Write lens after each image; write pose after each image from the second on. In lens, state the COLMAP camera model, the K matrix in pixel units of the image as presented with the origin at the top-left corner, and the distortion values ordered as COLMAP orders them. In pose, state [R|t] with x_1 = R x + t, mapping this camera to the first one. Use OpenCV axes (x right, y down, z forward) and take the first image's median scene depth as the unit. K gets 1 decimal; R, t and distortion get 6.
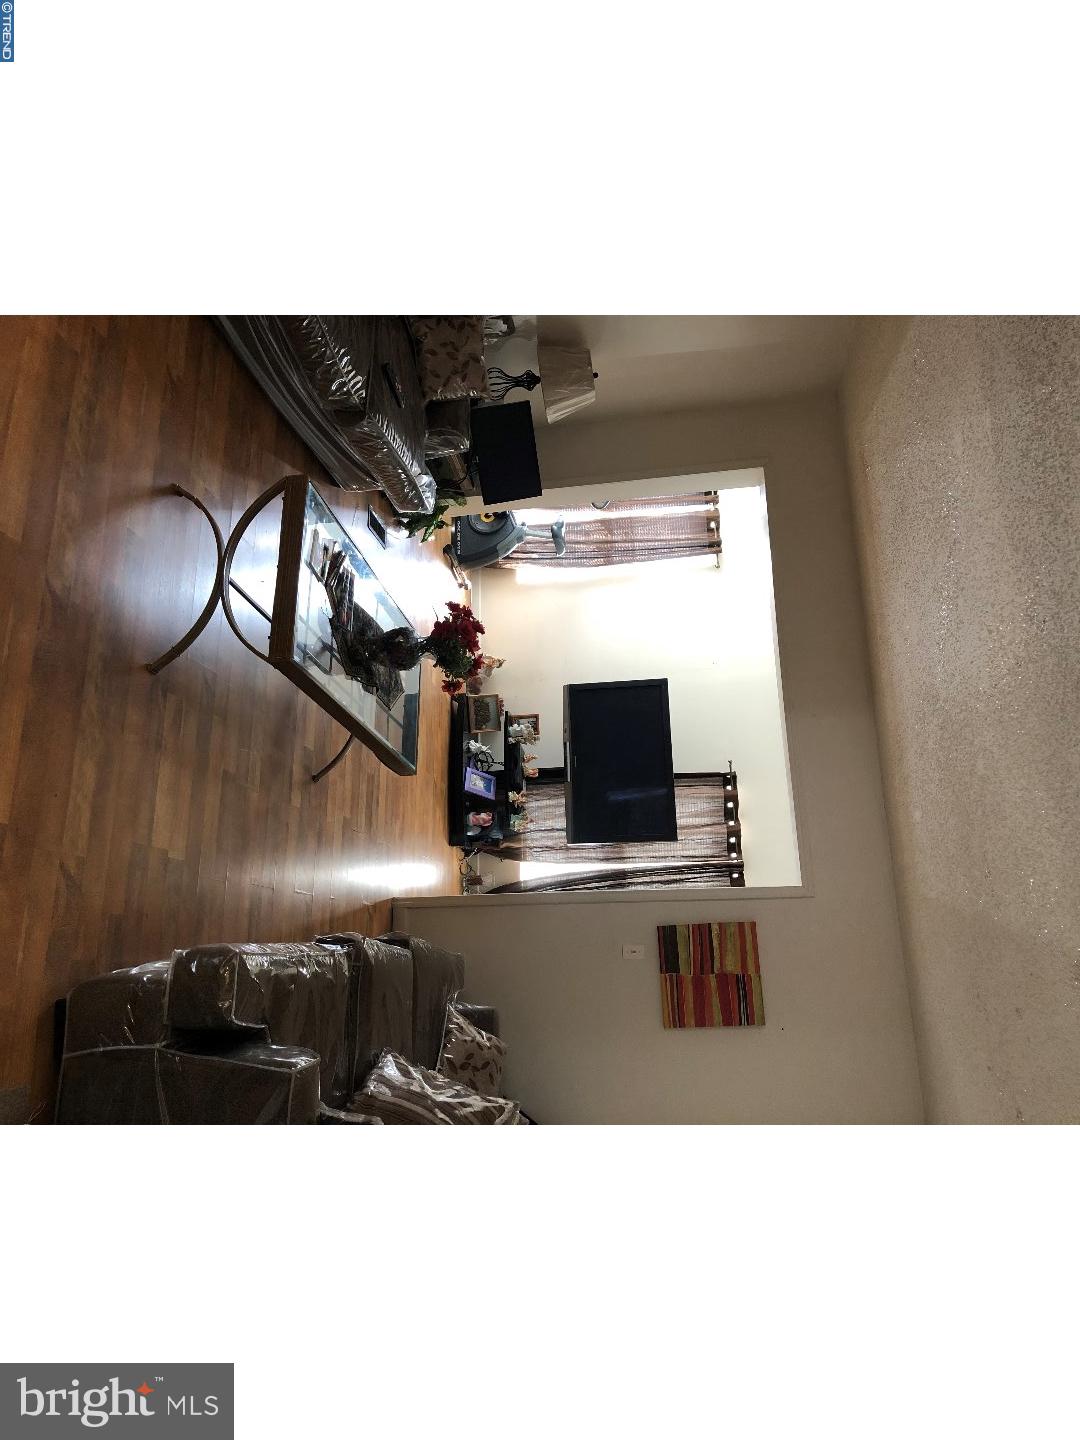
lens RADIAL K [[916.5, 0, 540.0], [0, 916.5, 720.0], [0, 0, 1]] dist [0.104254, -0.137696]
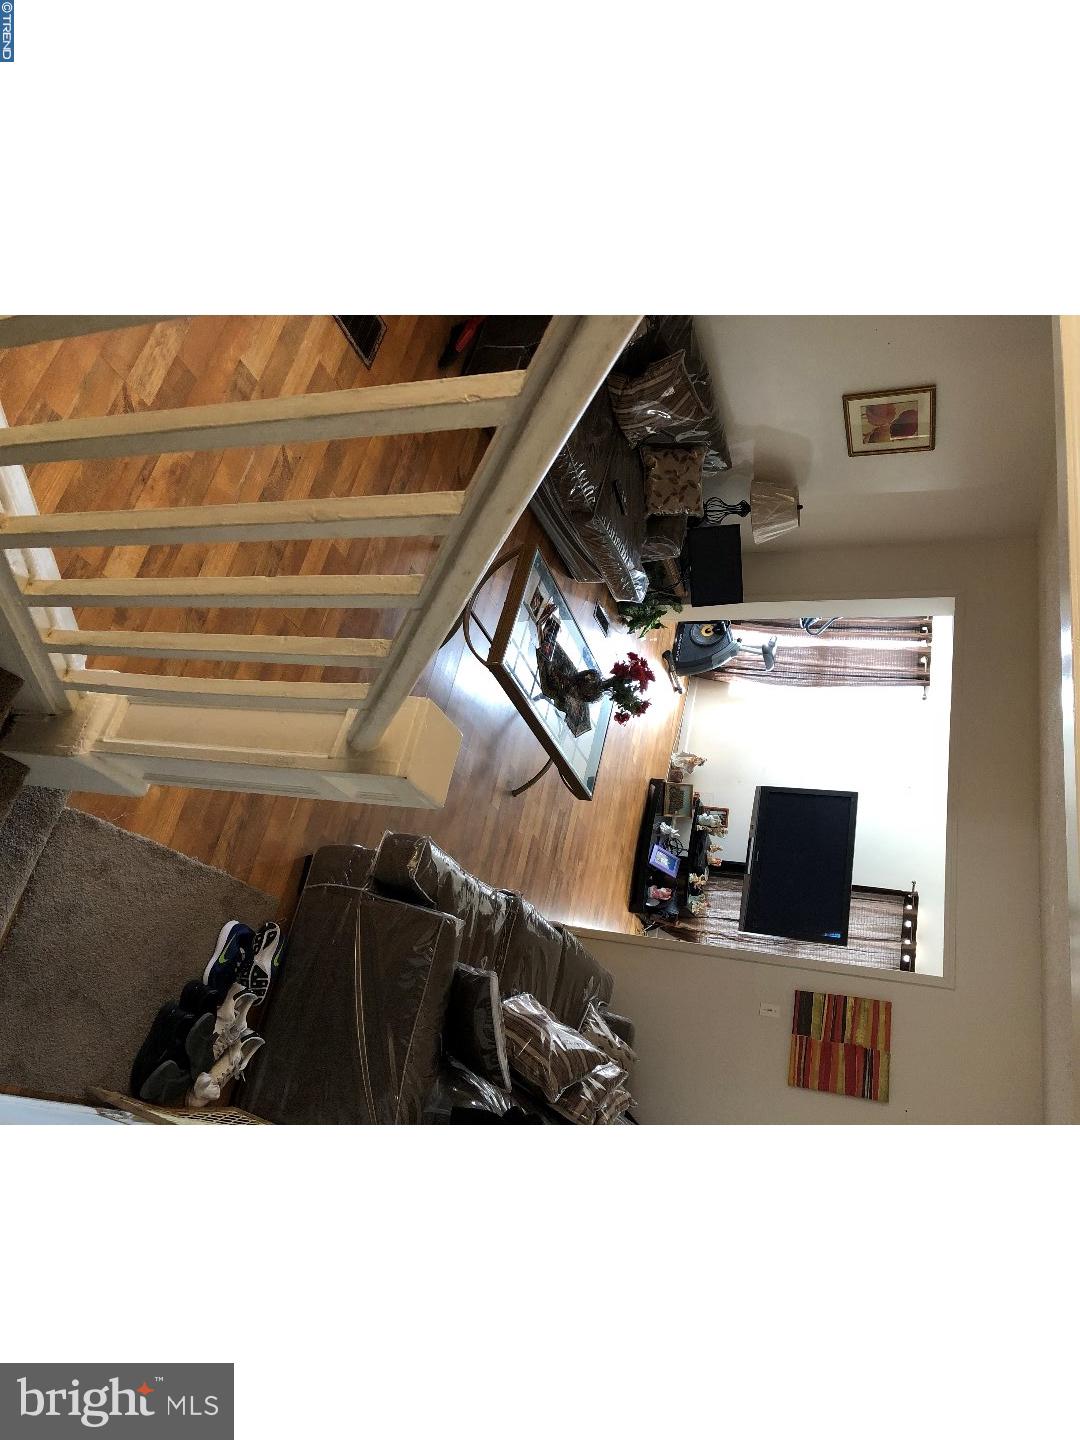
lens RADIAL K [[916.5, 0, 540.0], [0, 916.5, 720.0], [0, 0, 1]] dist [0.104254, -0.137696]
pose [[0.954648, 0.119235, -0.272820, 0.073535], [-0.162568, 0.976408, -0.142121, 0.086134], [0.249438, 0.180027, 0.951510, -0.119337]]
